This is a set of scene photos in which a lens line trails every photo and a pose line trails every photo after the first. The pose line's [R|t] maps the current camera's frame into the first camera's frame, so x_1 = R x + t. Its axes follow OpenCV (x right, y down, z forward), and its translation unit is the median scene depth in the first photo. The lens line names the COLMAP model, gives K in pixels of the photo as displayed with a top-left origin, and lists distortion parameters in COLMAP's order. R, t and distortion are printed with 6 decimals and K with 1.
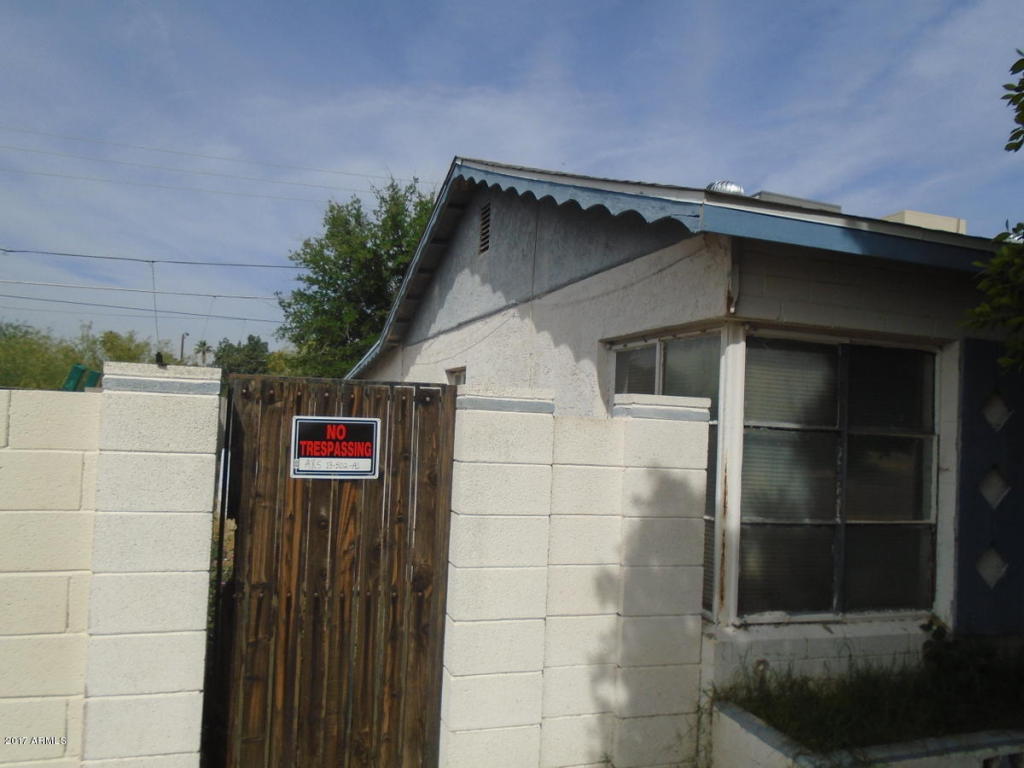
lens RADIAL K [[784.1, 0, 512.0], [0, 784.1, 384.0], [0, 0, 1]] dist [-0.004588, -0.004634]
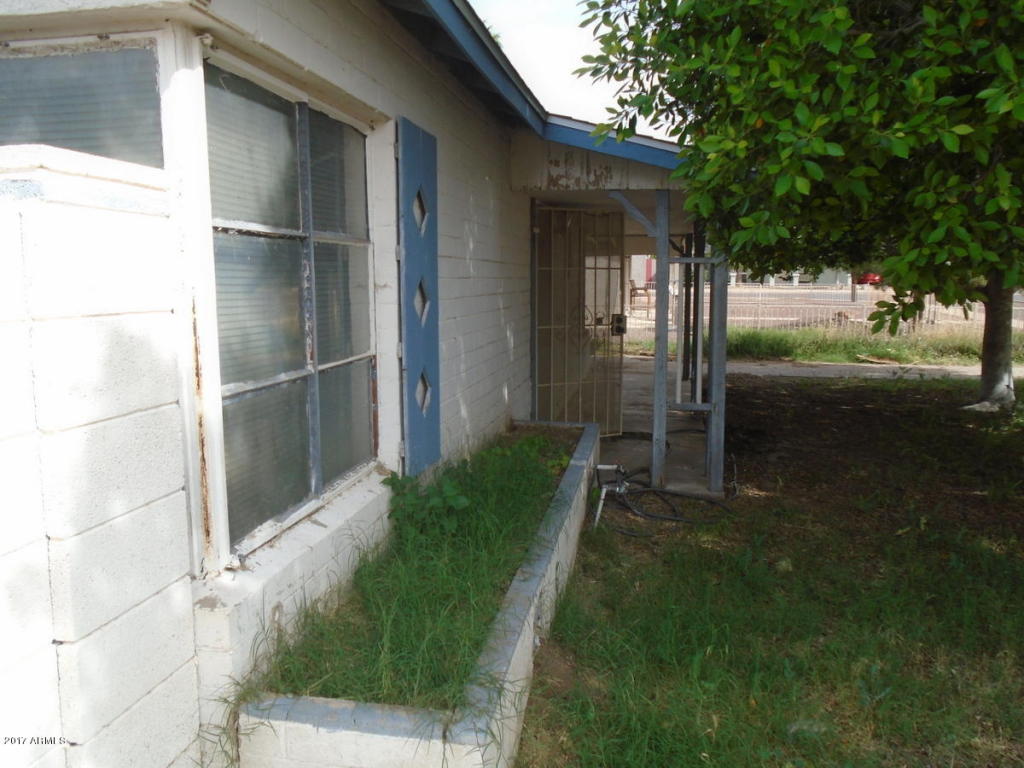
lens RADIAL K [[792.7, 0, 511.9], [0, 792.7, 375.2], [0, 0, 1]] dist [0.002369, -0.000650]
pose [[0.487456, -0.160041, 0.858355, -0.100790], [-0.007218, 0.982286, 0.187247, 0.049644], [-0.873118, -0.097470, 0.477666, 0.530181]]
